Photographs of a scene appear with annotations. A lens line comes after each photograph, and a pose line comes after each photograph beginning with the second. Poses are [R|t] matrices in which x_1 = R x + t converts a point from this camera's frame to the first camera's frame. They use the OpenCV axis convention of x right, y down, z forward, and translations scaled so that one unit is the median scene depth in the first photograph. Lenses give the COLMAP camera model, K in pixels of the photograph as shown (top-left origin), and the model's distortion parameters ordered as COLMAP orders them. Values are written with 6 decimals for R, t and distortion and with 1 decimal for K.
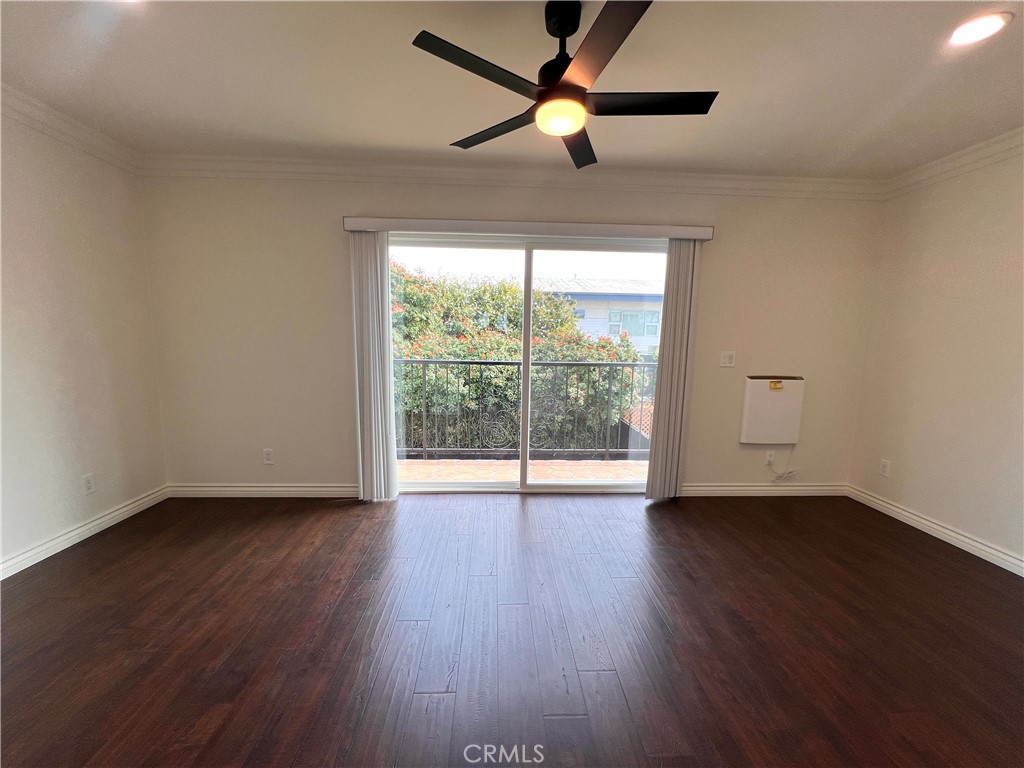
lens RADIAL K [[414.7, 0, 515.4], [0, 414.7, 386.2], [0, 0, 1]] dist [0.001404, 0.000503]
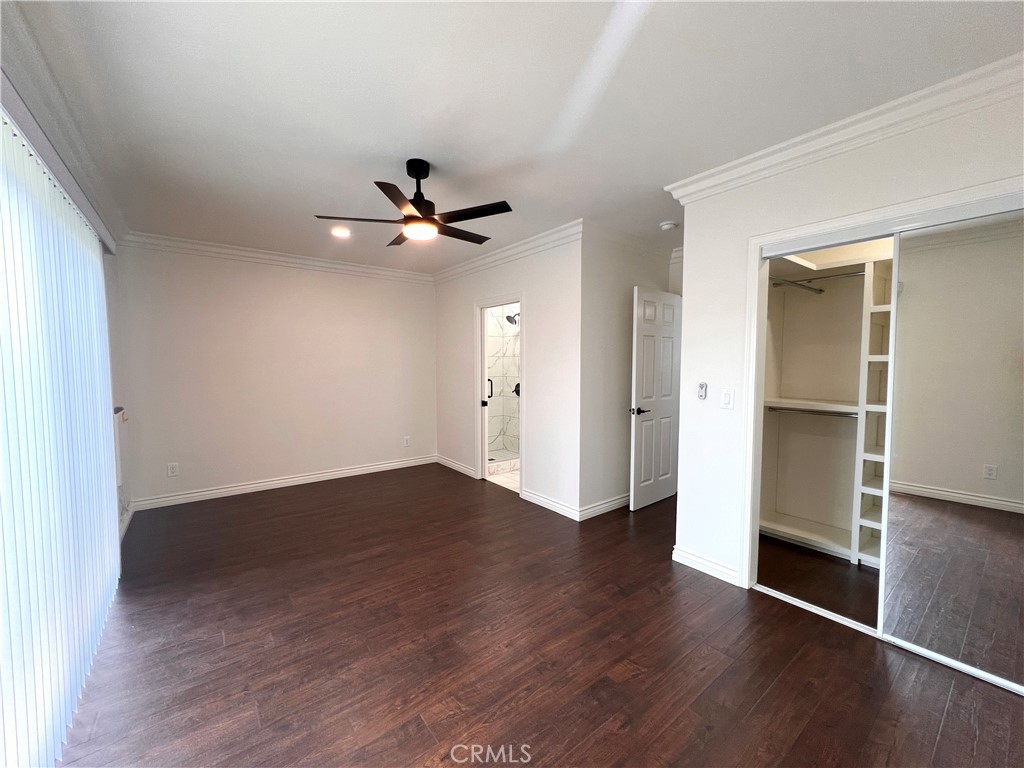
lens RADIAL K [[408.8, 0, 514.0], [0, 408.8, 389.0], [0, 0, 1]] dist [-0.006117, 0.000530]
pose [[-0.585082, -0.062104, 0.808593, -1.252516], [0.105347, 0.982795, 0.151711, -0.238807], [-0.804103, 0.173946, -0.568473, 1.525881]]
